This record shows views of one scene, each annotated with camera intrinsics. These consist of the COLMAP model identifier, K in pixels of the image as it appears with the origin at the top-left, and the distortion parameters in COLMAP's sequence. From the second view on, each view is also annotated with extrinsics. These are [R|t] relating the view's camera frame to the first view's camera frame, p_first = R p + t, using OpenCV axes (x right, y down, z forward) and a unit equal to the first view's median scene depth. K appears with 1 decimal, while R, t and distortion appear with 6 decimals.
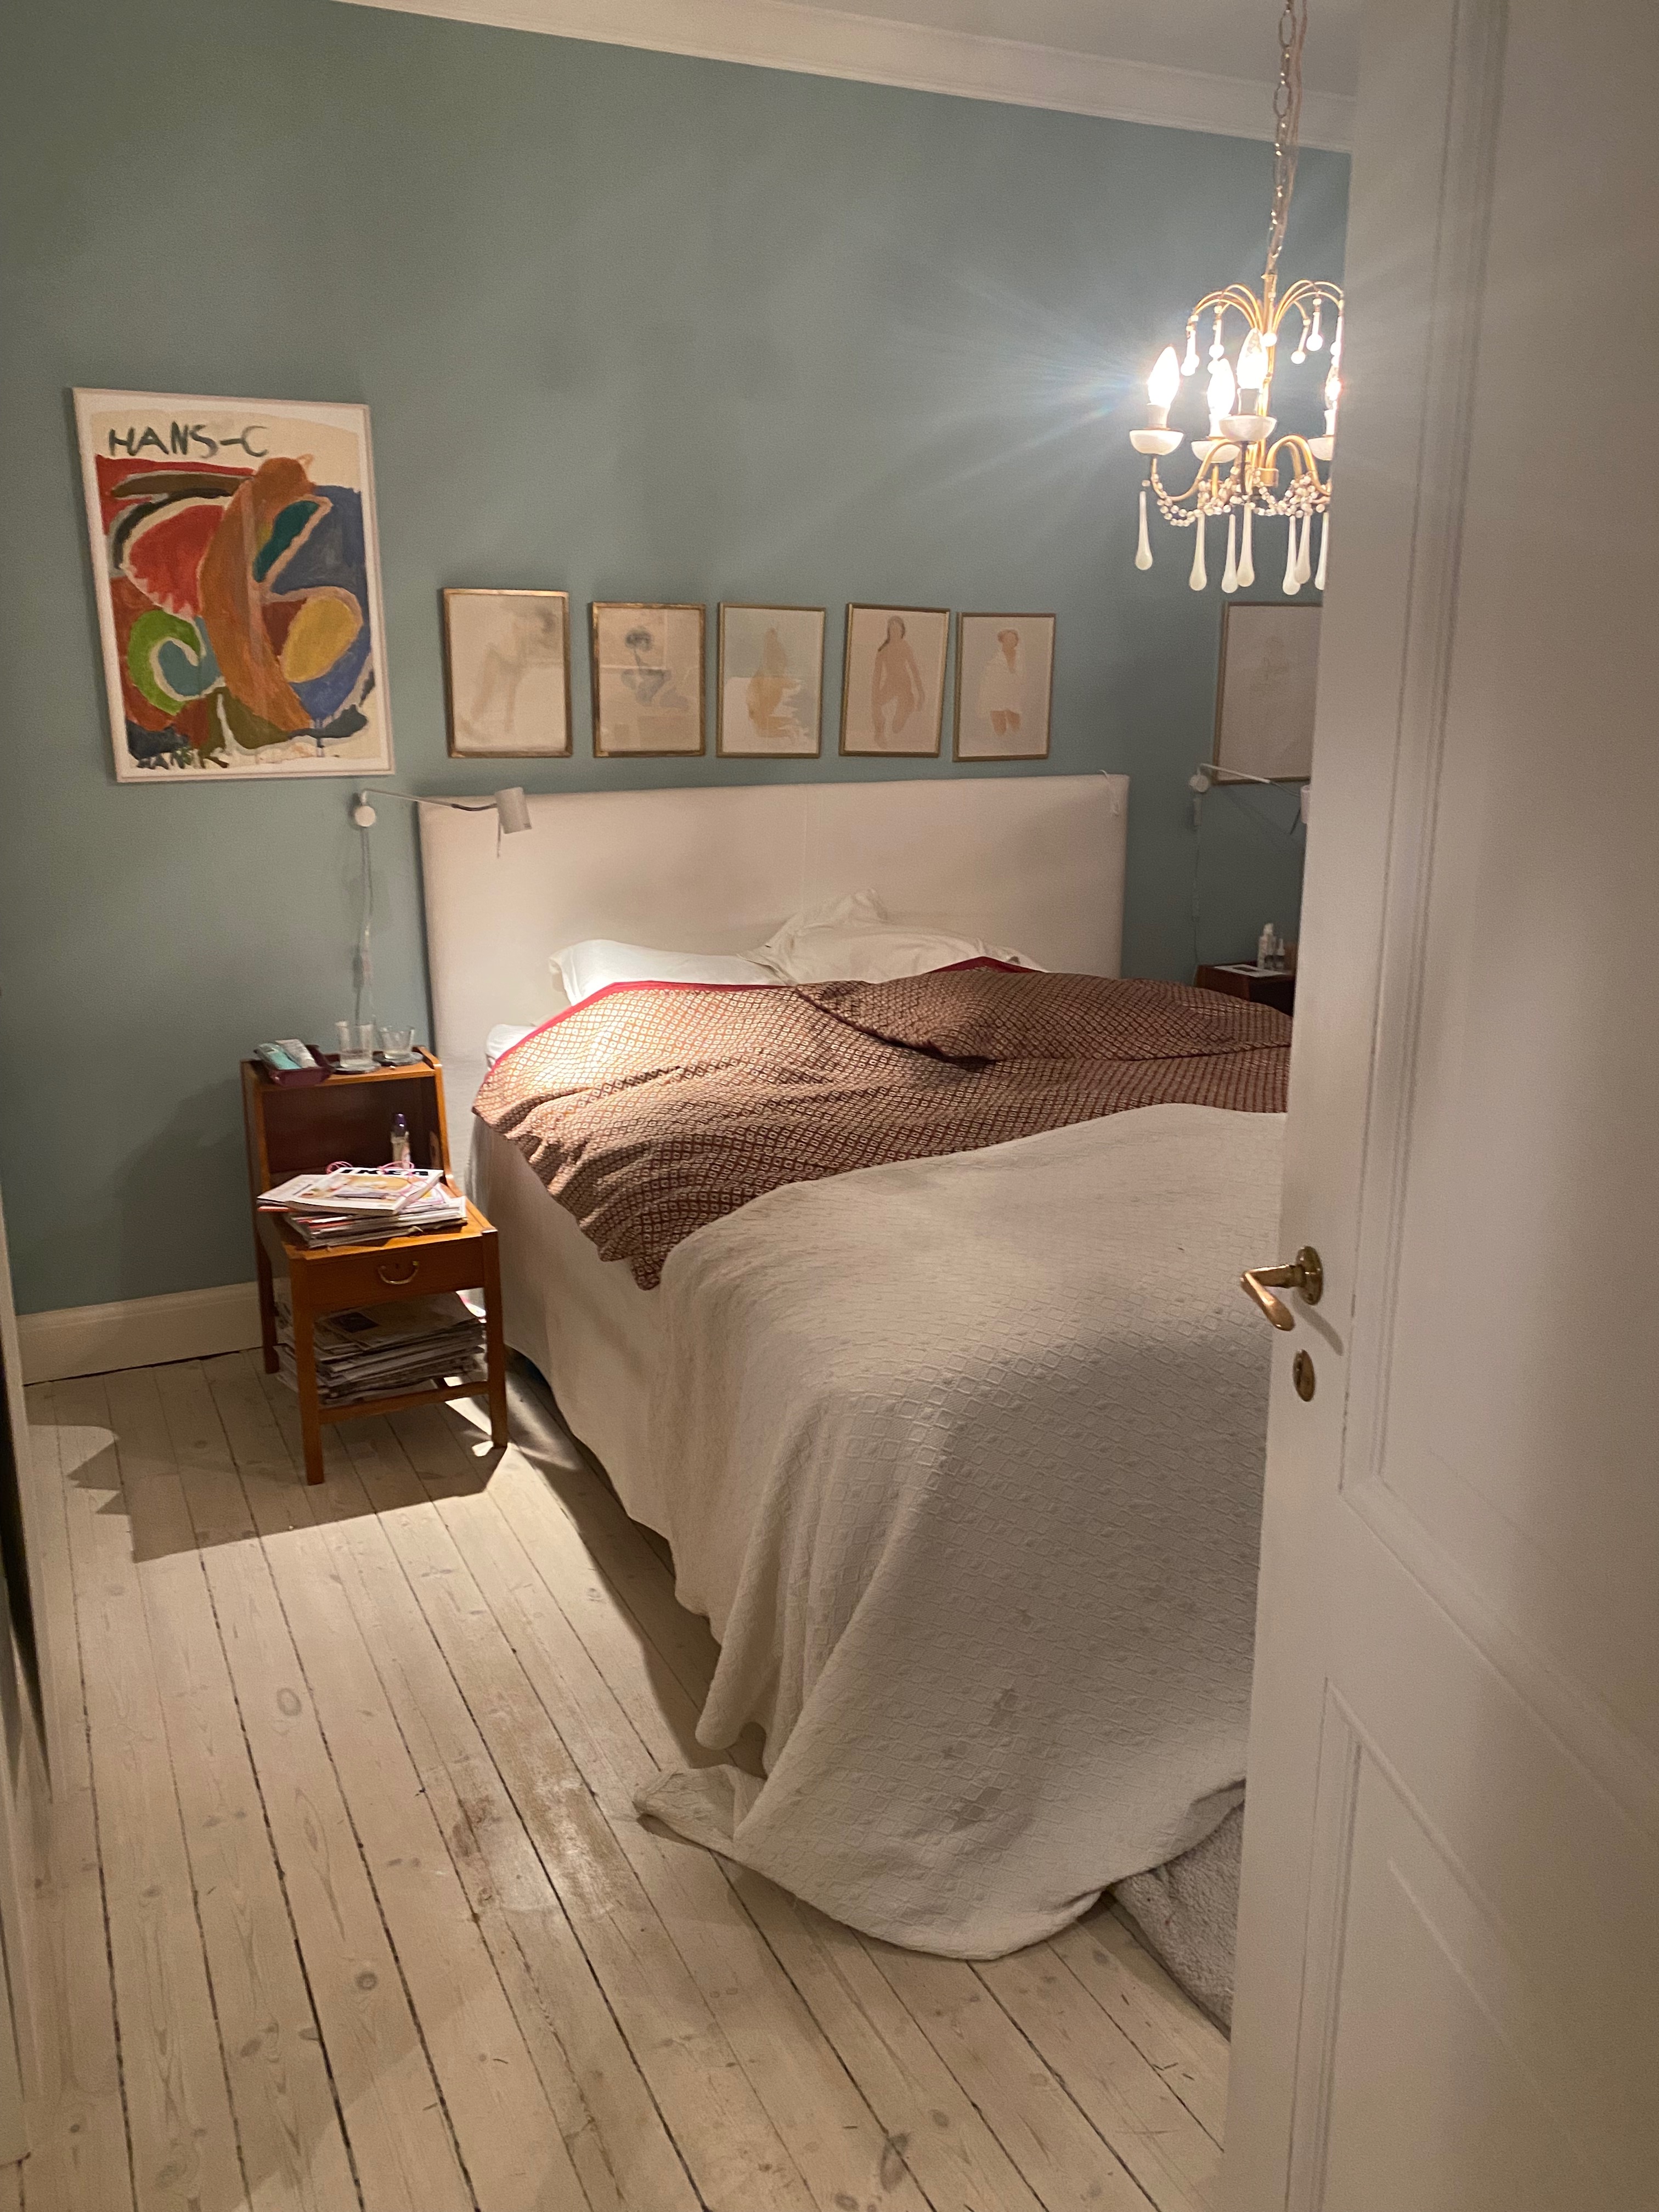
lens RADIAL K [[1692.4, 0, 829.5], [0, 1692.4, 1106.0], [0, 0, 1]] dist [0.061280, -0.069889]
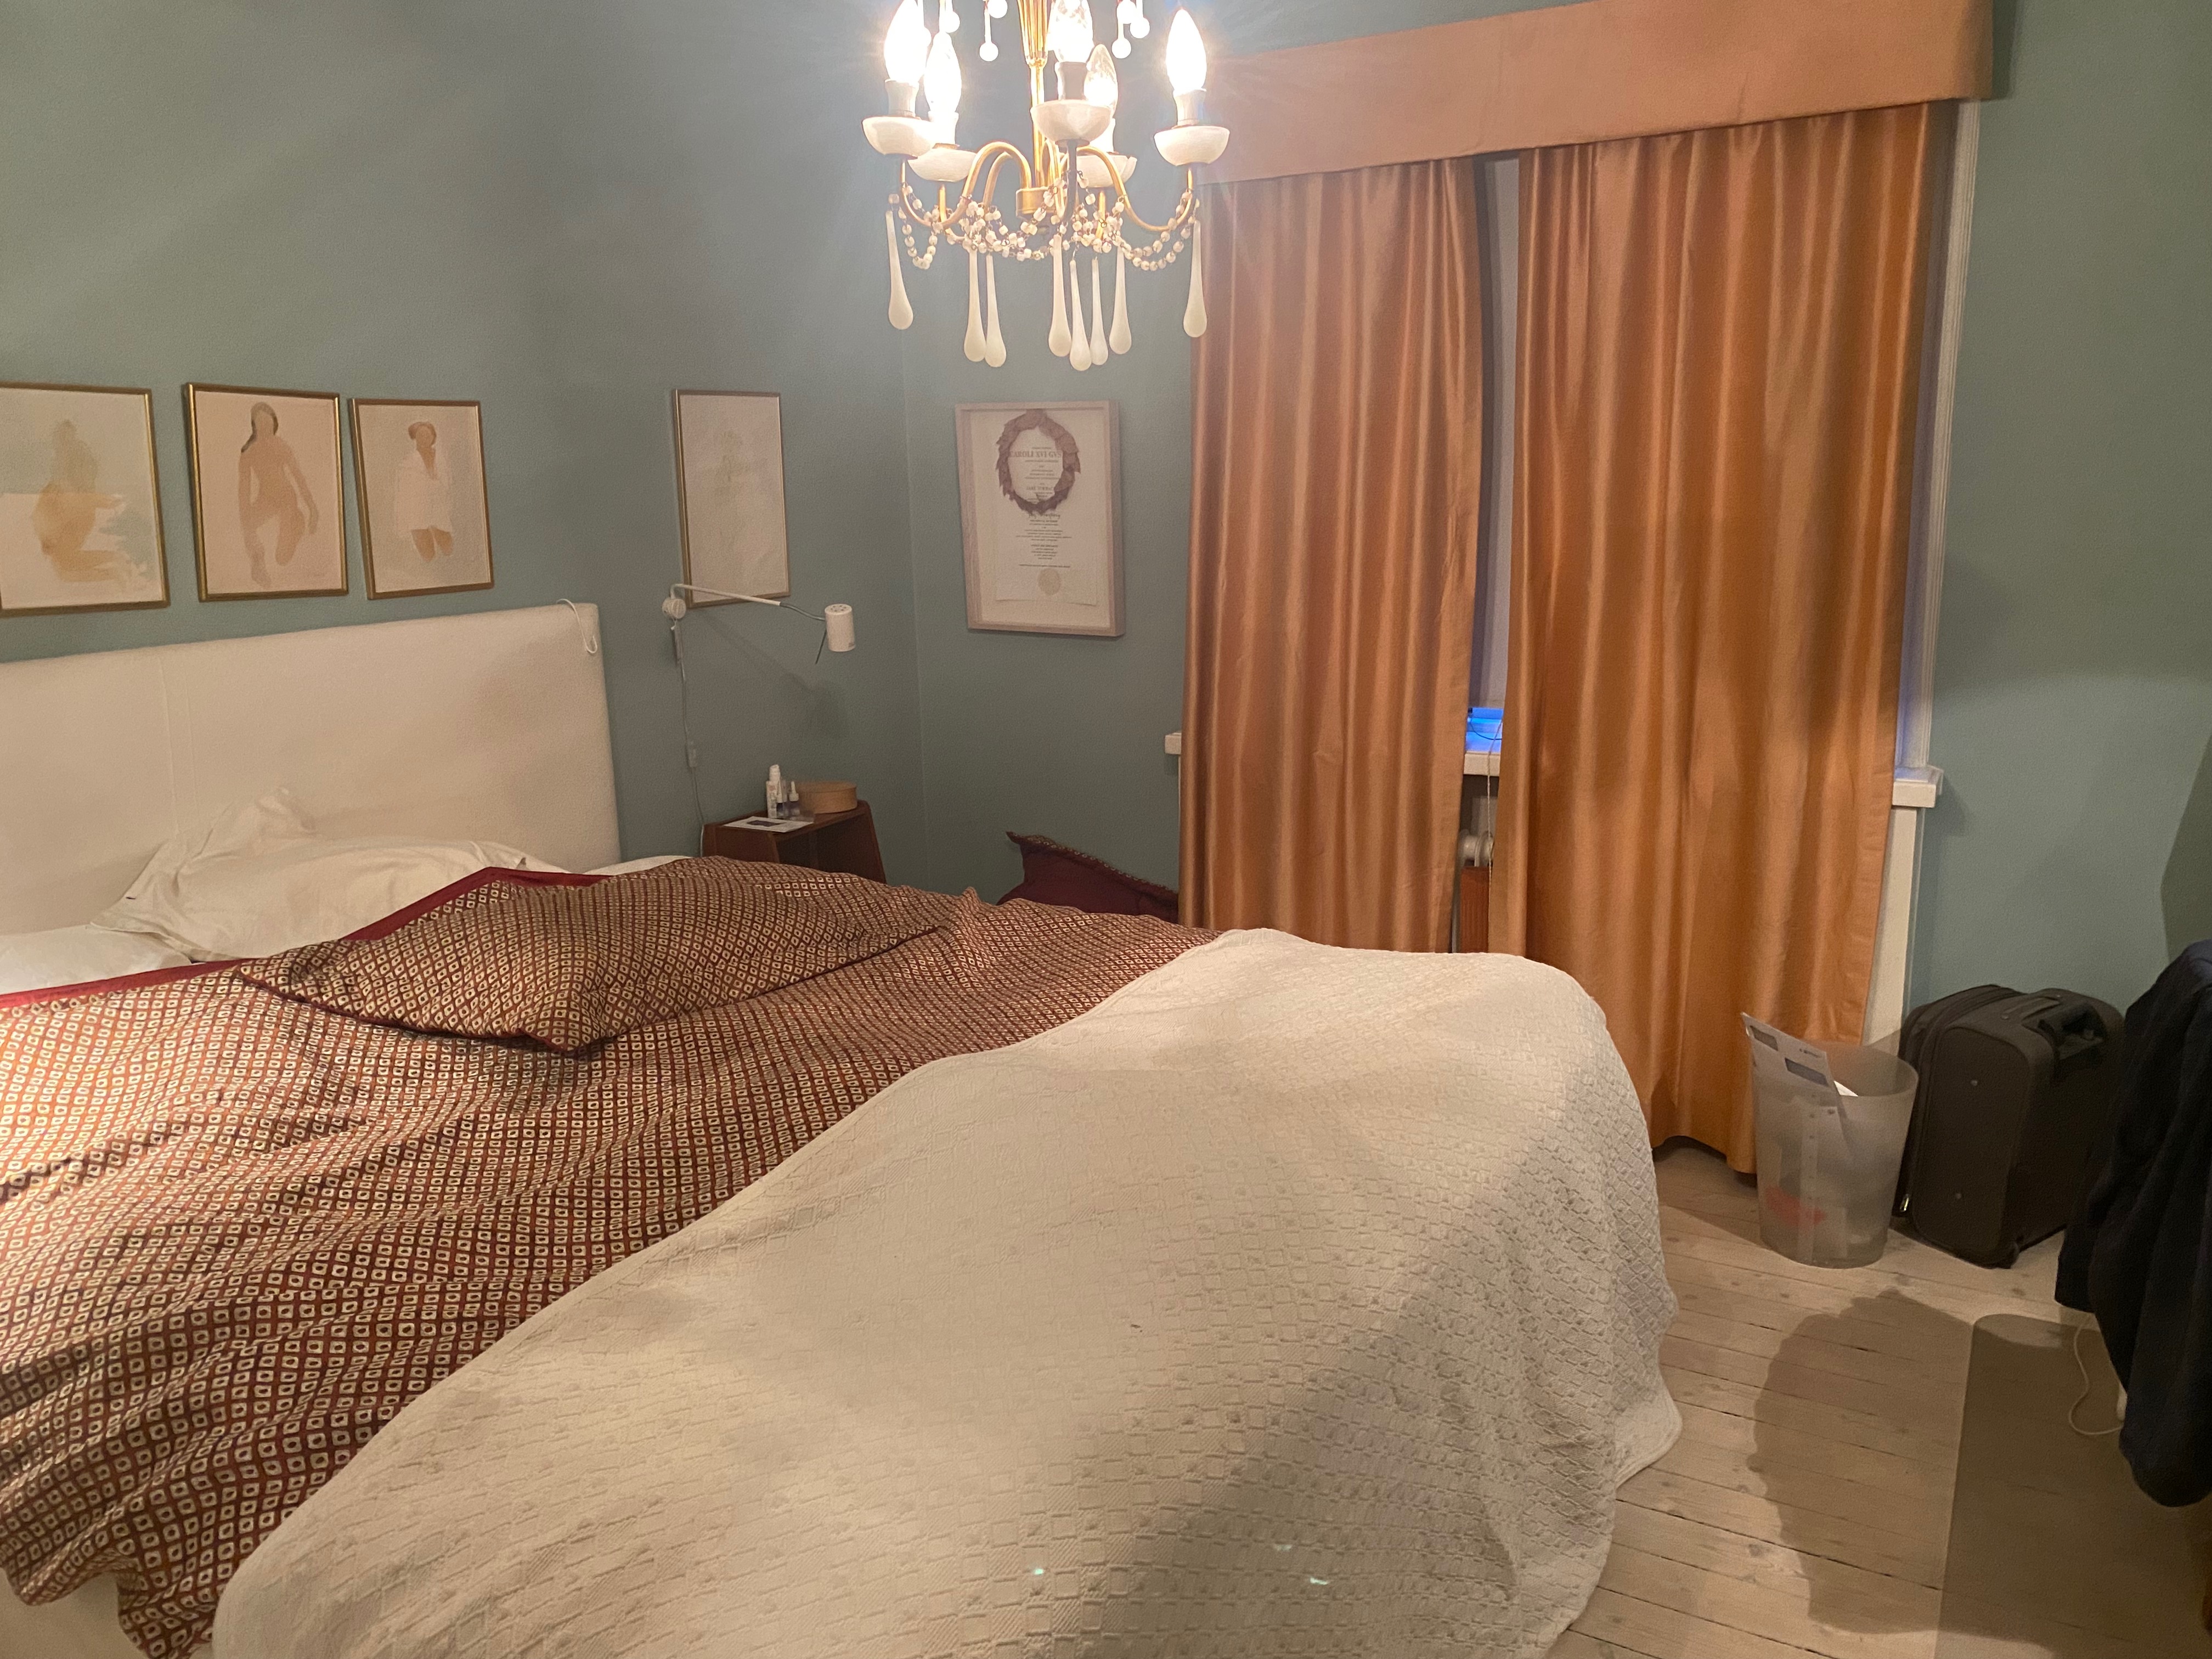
lens RADIAL K [[1692.4, 0, 1101.9], [0, 1692.4, 771.3], [0, 0, 1]] dist [0.061280, -0.069889]
pose [[0.828886, -0.116123, 0.547233, -0.135735], [0.157267, 0.987138, -0.028739, -0.107480], [-0.536857, 0.109883, 0.836487, 0.408708]]
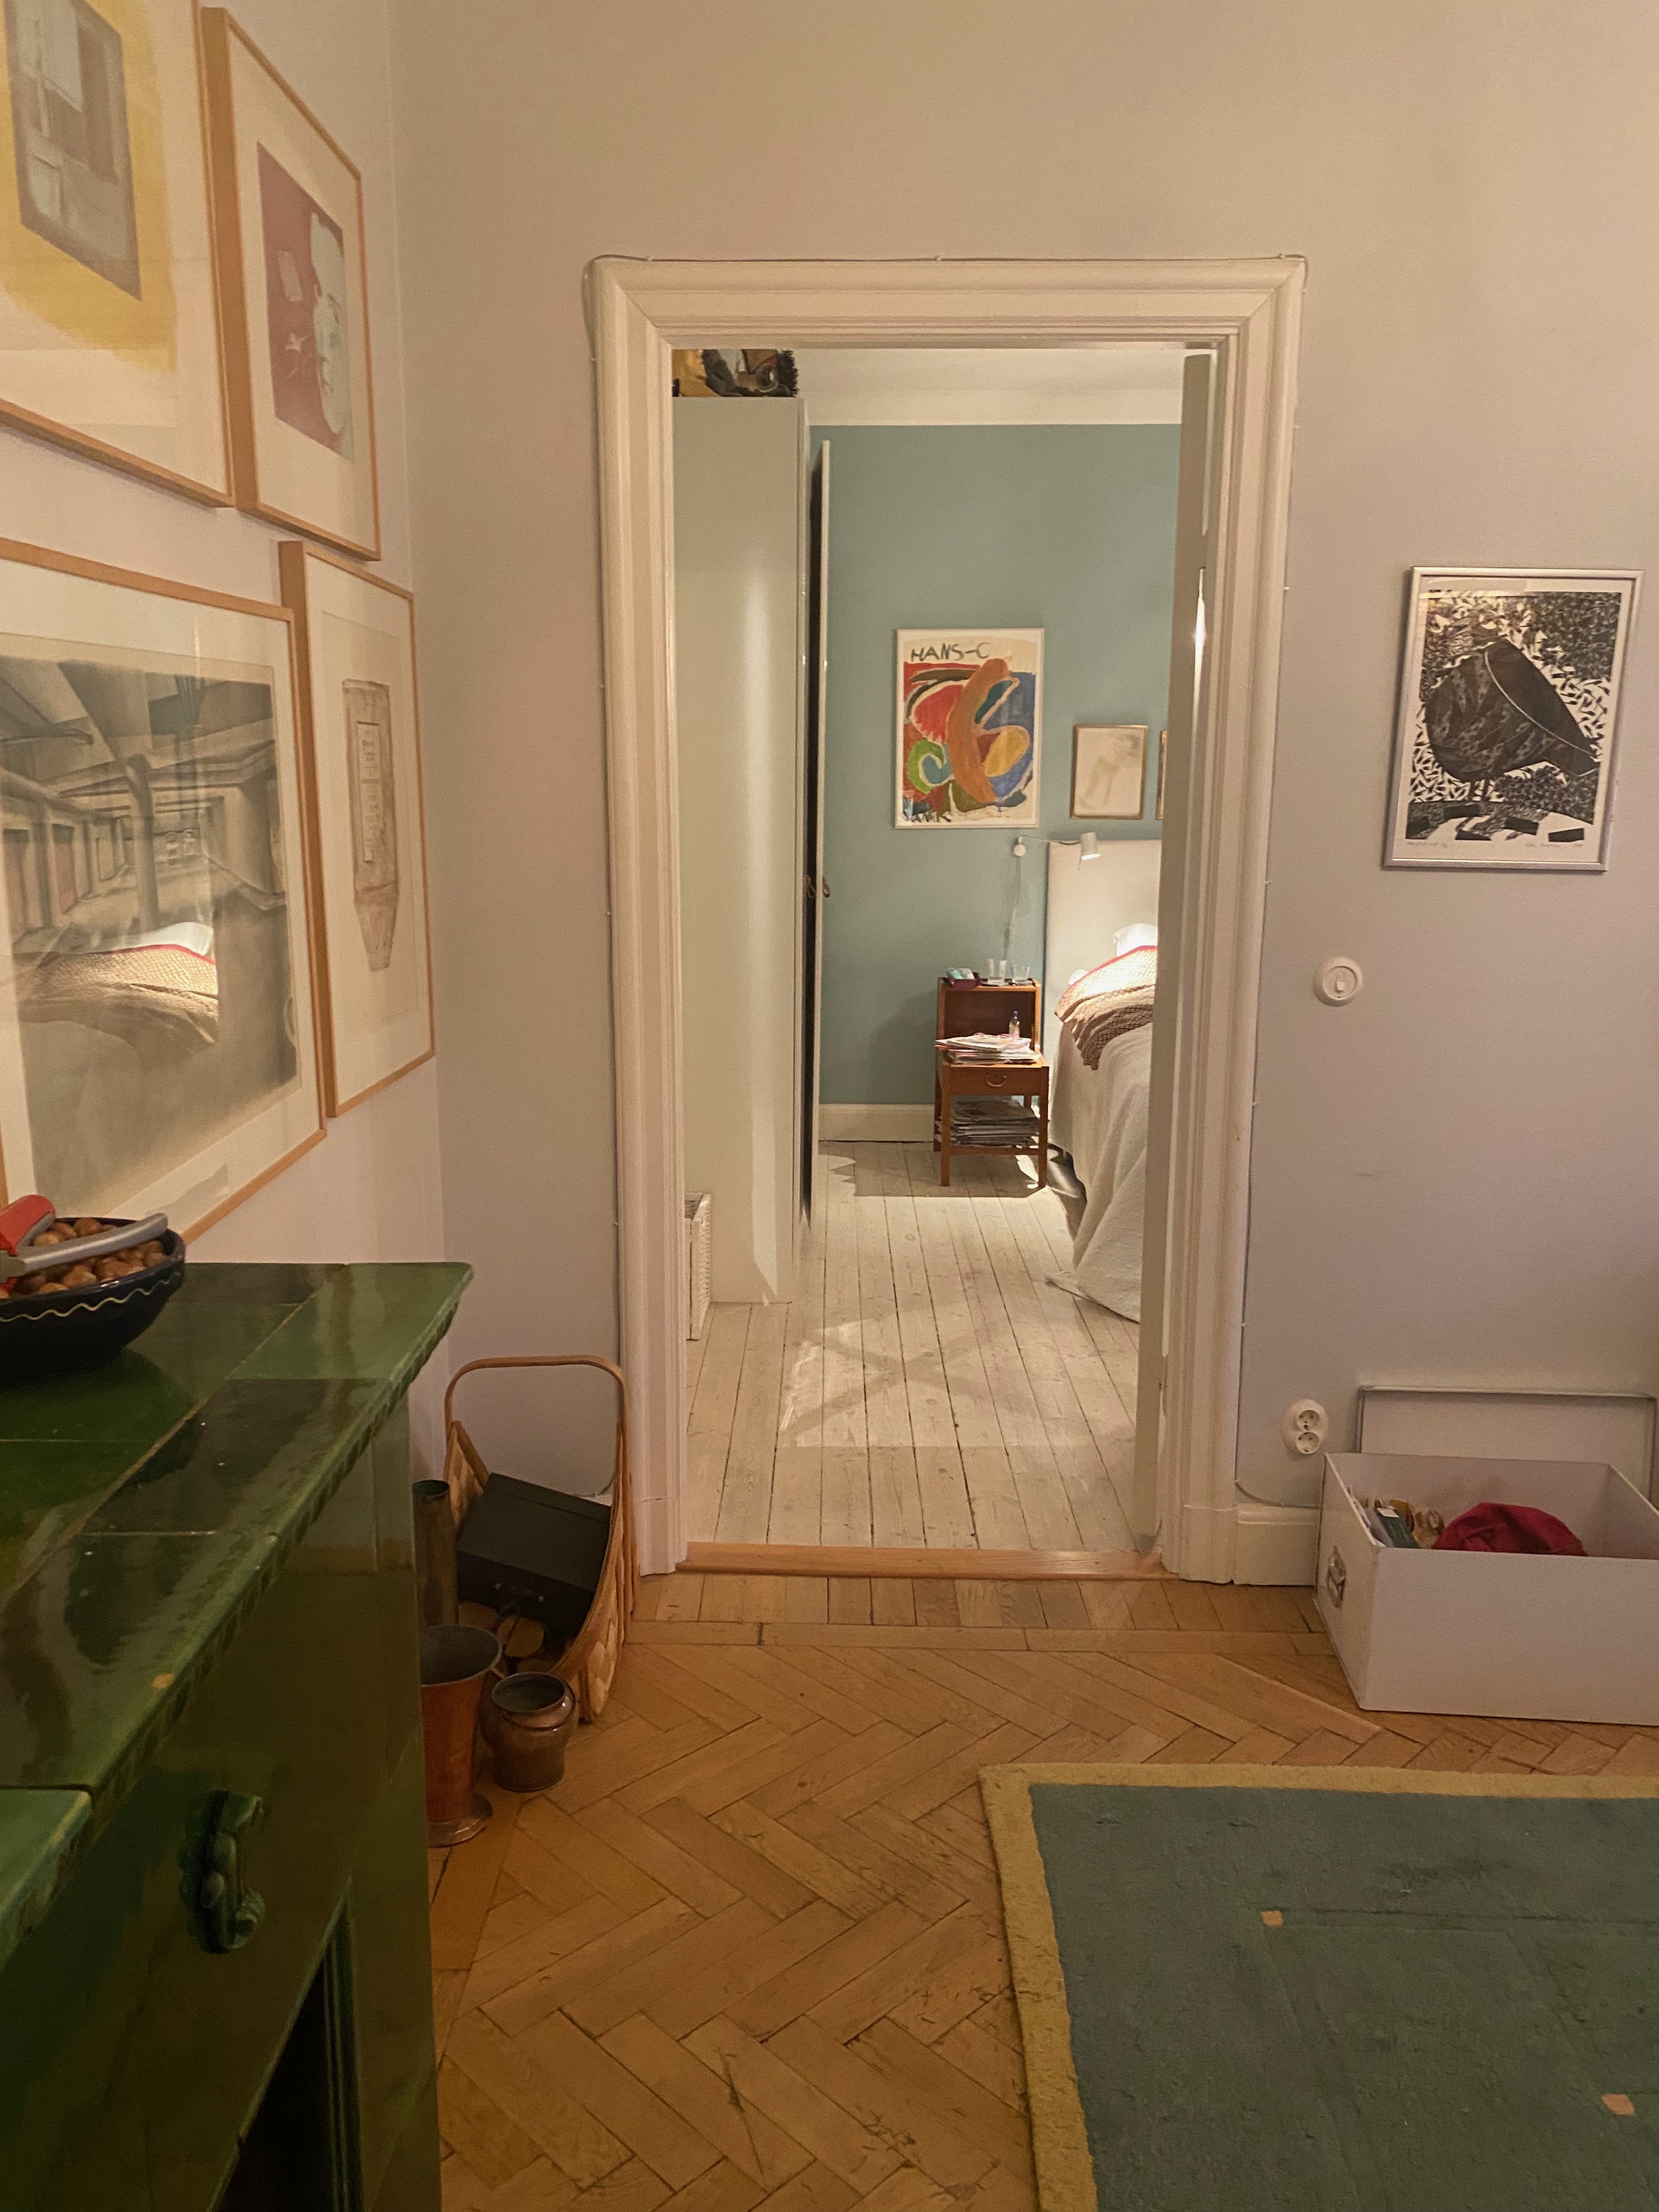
lens RADIAL K [[1692.4, 0, 829.5], [0, 1692.4, 1106.0], [0, 0, 1]] dist [0.061280, -0.069889]
pose [[0.897421, 0.087698, -0.432371, 0.356023], [-0.114953, 0.992672, -0.037252, 0.193460], [0.425936, 0.083133, 0.900926, -0.698185]]
